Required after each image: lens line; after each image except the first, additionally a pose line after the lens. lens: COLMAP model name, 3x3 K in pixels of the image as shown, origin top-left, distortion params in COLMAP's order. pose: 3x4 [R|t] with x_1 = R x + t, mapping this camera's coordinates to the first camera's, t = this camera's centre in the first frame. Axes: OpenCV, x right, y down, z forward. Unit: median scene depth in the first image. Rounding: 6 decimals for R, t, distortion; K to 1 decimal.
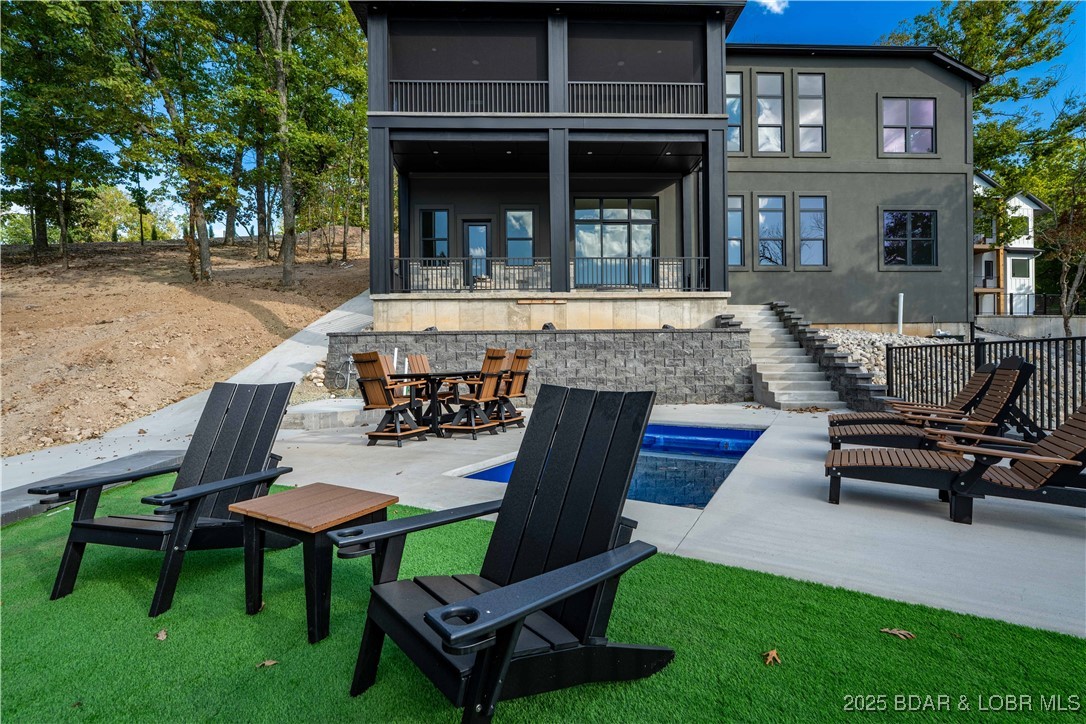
lens RADIAL K [[496.2, 0, 537.5], [0, 496.2, 361.6], [0, 0, 1]] dist [-0.000330, -0.000642]
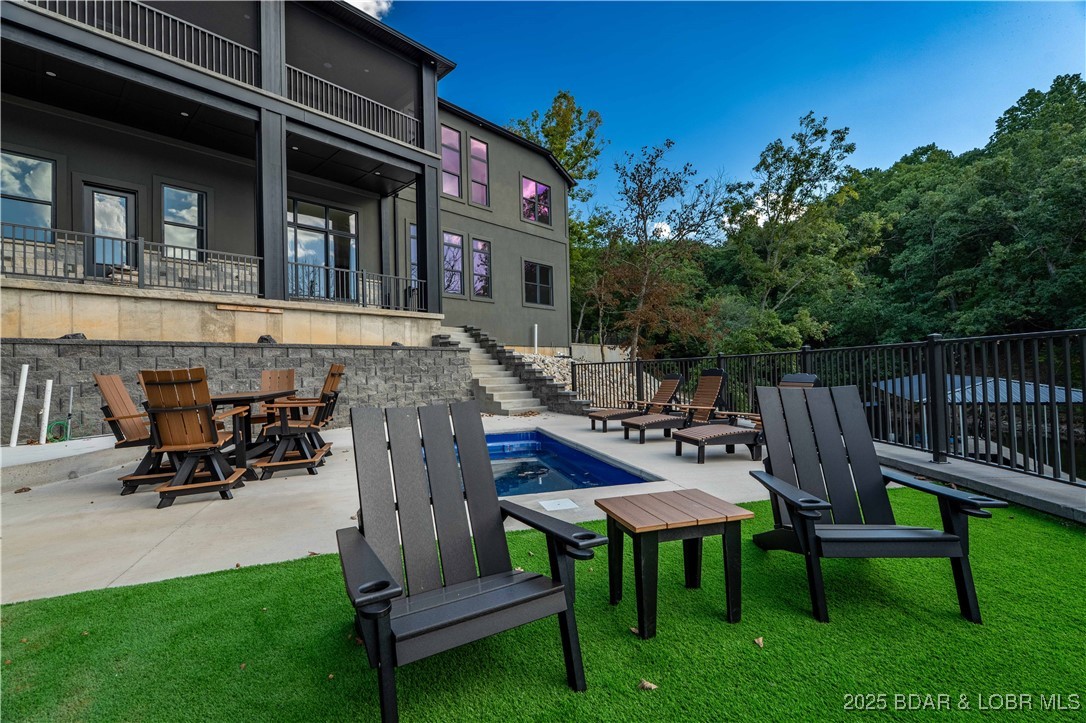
lens RADIAL K [[496.2, 0, 537.5], [0, 496.2, 361.1], [0, 0, 1]] dist [-0.000330, -0.000642]
pose [[0.690933, 0.005887, 0.722895, -0.264861], [0.020164, 0.999421, -0.027412, -0.001359], [-0.722637, 0.033516, 0.690414, 0.083698]]
